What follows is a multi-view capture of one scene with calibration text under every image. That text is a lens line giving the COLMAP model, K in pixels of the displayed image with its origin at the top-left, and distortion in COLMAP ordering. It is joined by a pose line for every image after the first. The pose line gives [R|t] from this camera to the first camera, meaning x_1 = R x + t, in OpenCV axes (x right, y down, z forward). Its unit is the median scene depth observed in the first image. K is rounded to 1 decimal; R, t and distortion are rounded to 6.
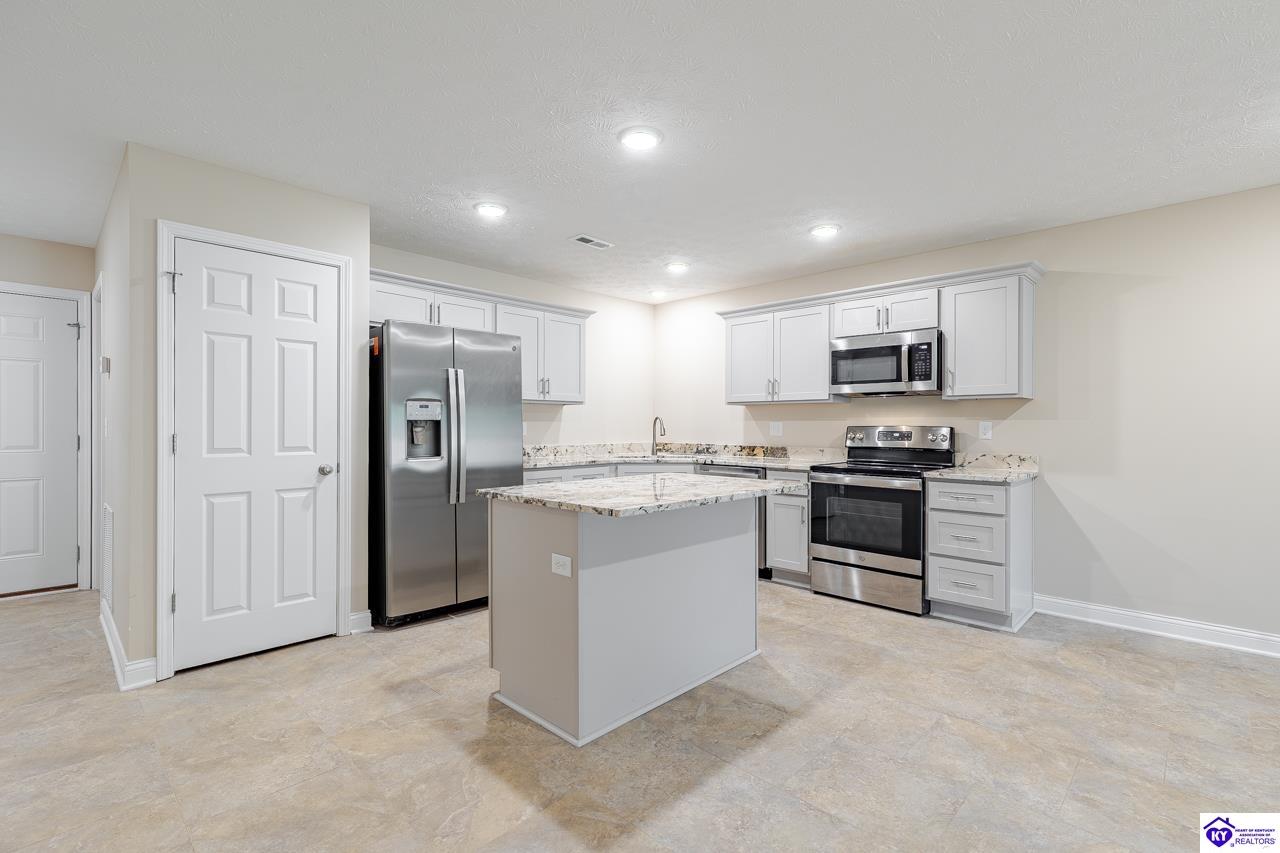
lens RADIAL K [[579.1, 0, 647.5], [0, 579.1, 428.0], [0, 0, 1]] dist [0.004057, -0.000670]
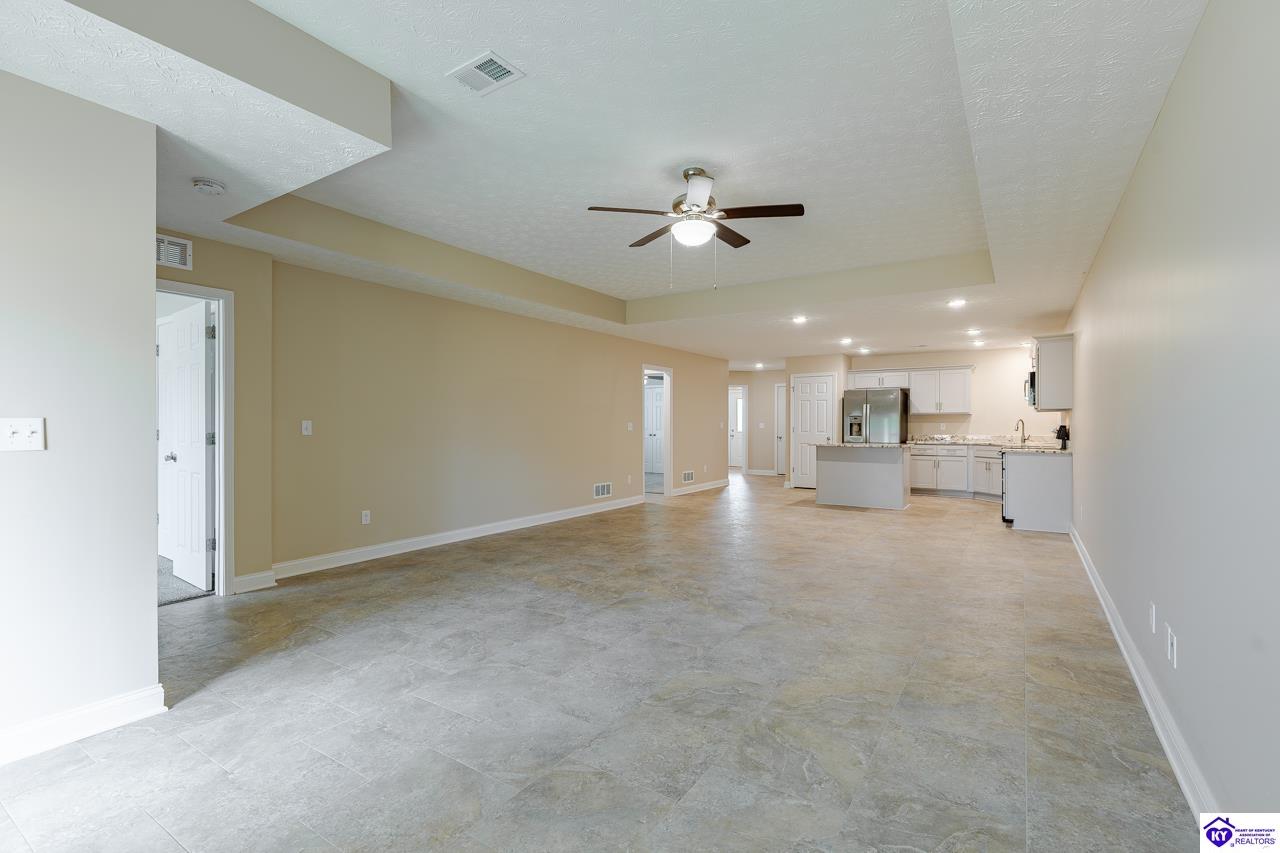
lens RADIAL K [[577.4, 0, 640.0], [0, 577.4, 426.5], [0, 0, 1]] dist [0.004943, -0.004986]
pose [[0.181269, -0.000406, -0.983433, 2.190820], [-0.005385, 0.999985, -0.001406, 0.013029], [0.983419, 0.005550, 0.181264, -0.572606]]
